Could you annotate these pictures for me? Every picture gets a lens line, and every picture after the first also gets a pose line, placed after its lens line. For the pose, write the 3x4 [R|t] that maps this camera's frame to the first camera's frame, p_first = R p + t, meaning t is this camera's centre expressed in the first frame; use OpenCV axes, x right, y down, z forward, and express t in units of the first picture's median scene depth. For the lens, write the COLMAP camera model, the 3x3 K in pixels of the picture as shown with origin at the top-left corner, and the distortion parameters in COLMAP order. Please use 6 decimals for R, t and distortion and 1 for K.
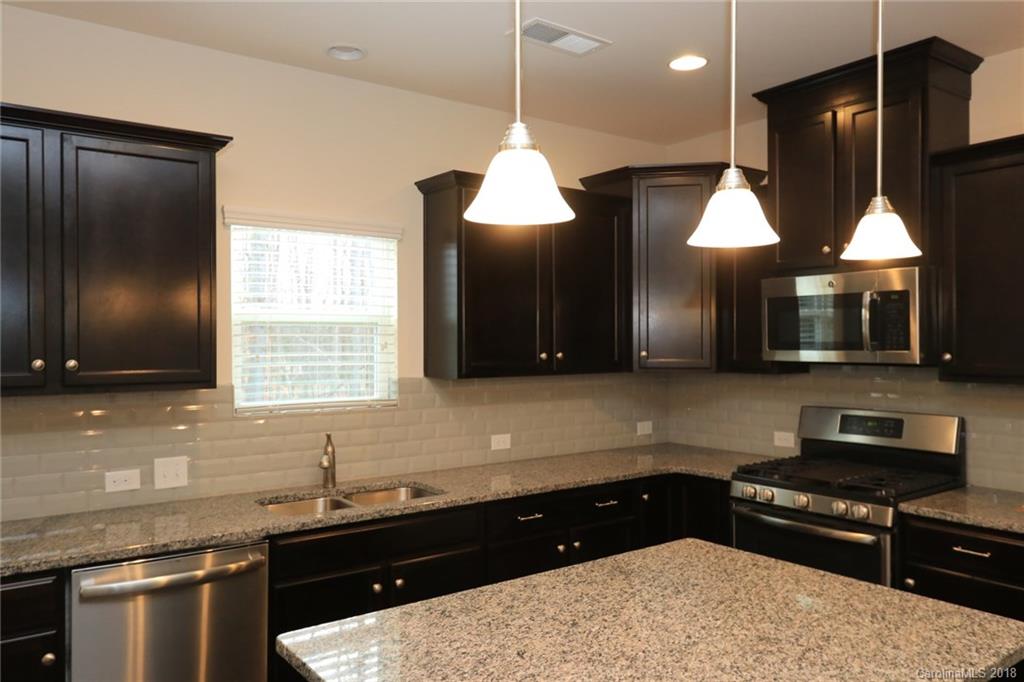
lens RADIAL K [[738.4, 0, 512.0], [0, 738.4, 341.0], [0, 0, 1]] dist [-0.004797, 0.000893]
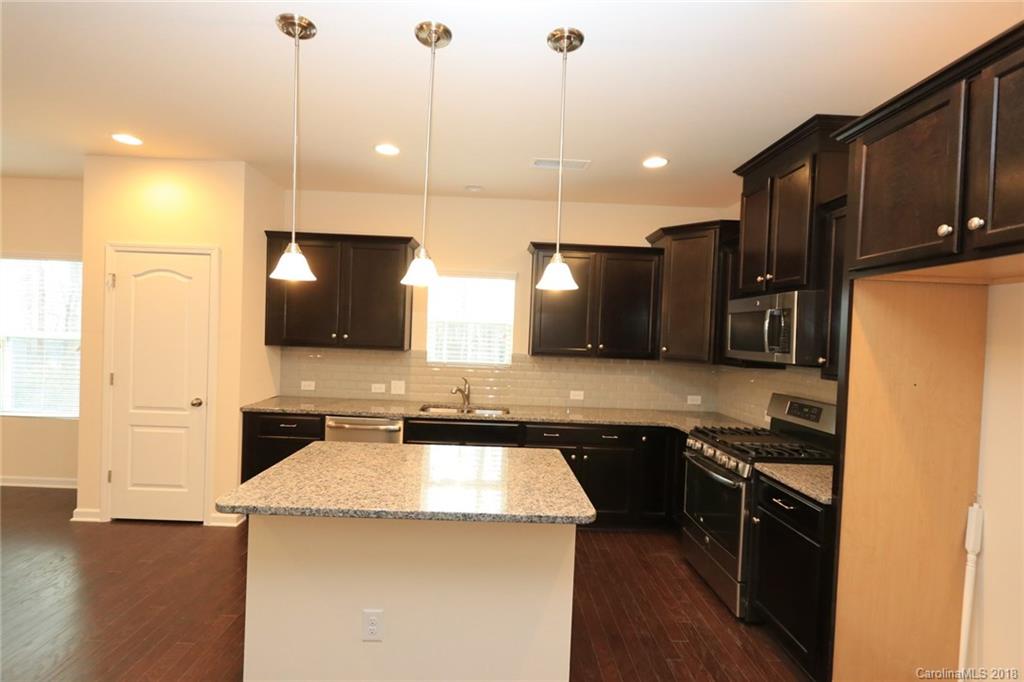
lens RADIAL K [[463.9, 0, 512.0], [0, 463.9, 341.0], [0, 0, 1]] dist [-0.001141, -0.000304]
pose [[0.827162, 0.045572, -0.560113, 0.564182], [-0.042535, 0.998924, 0.018461, -0.004195], [0.560352, 0.008555, 0.828210, 0.019562]]
